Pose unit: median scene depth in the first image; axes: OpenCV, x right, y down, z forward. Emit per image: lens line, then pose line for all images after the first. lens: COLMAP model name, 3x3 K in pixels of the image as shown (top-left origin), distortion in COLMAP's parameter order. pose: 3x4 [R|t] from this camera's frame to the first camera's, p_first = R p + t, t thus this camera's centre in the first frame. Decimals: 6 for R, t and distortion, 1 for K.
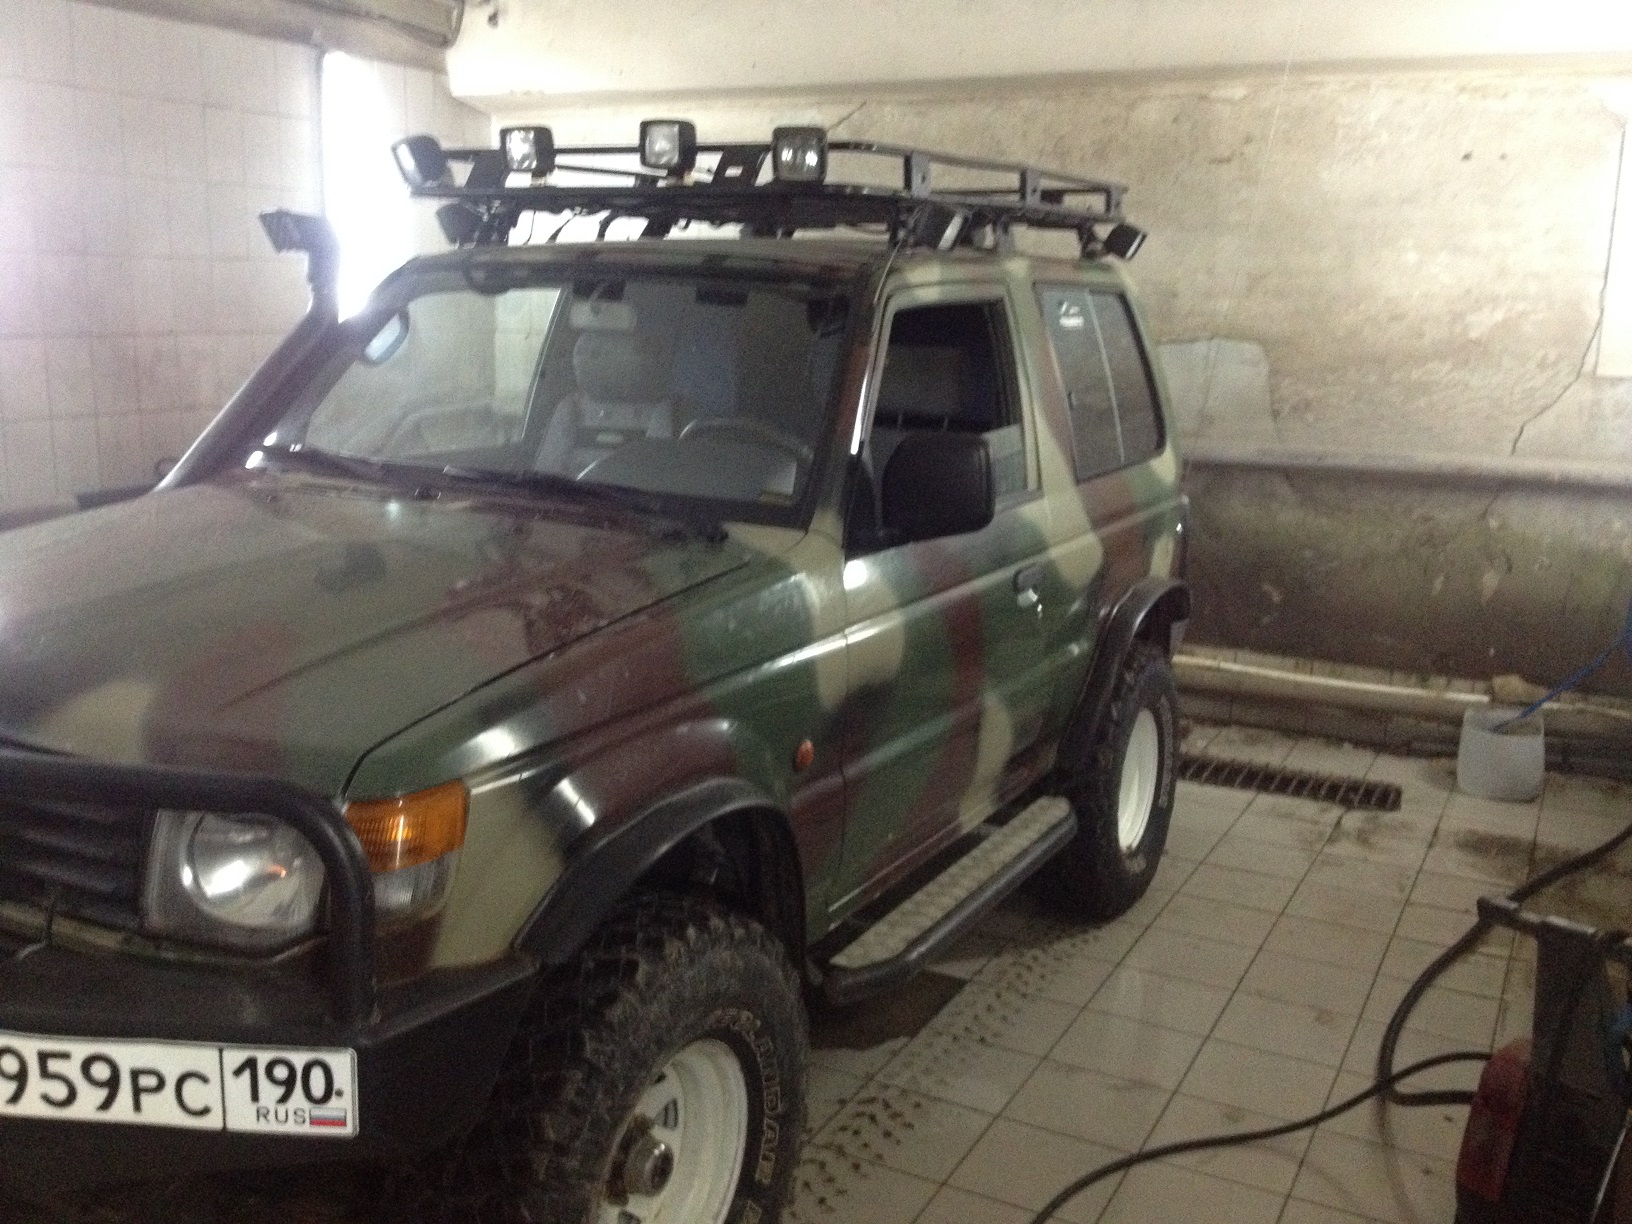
lens RADIAL K [[1593.4, 0, 816.0], [0, 1593.4, 612.0], [0, 0, 1]] dist [0.123732, -0.295932]
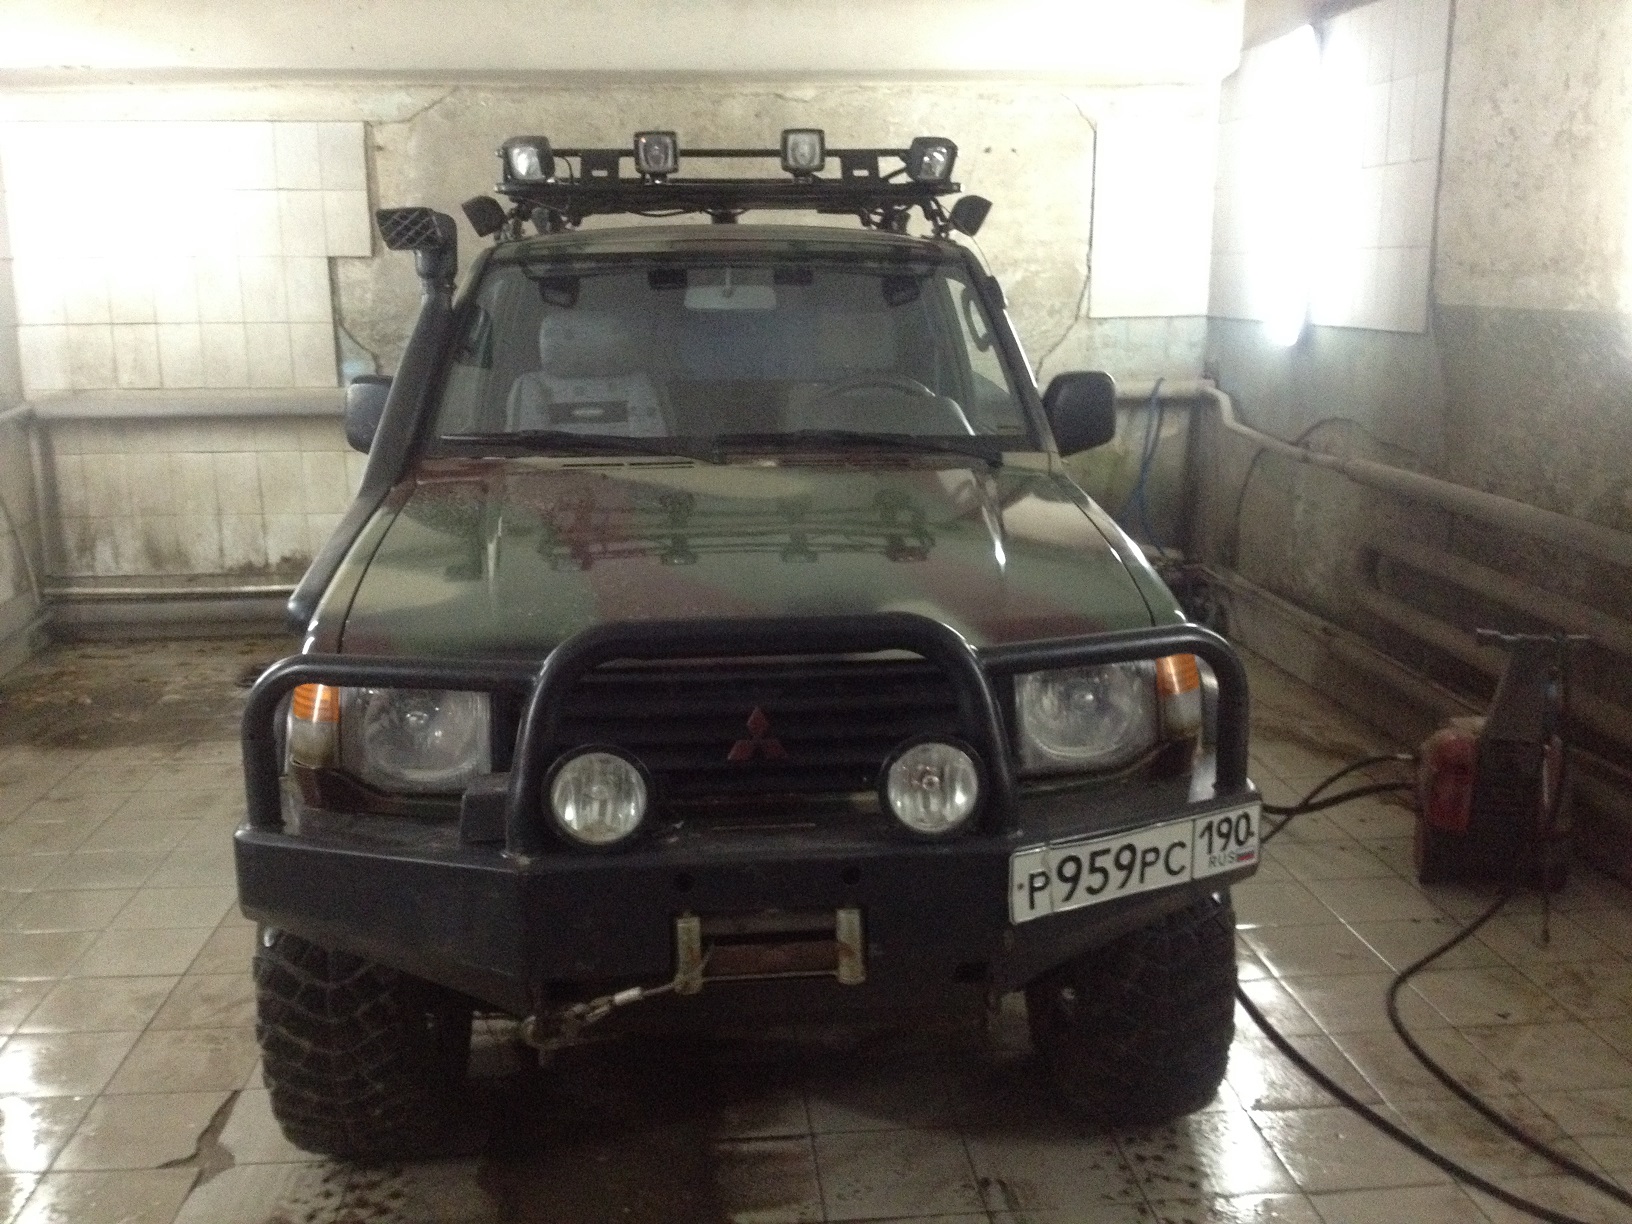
lens RADIAL K [[1622.4, 0, 816.0], [0, 1622.4, 612.0], [0, 0, 1]] dist [0.137196, -0.309083]
pose [[0.833253, -0.143943, 0.533826, -0.455077], [0.136667, 0.989177, 0.053401, -0.009313], [-0.535735, 0.028460, 0.843906, -0.008424]]
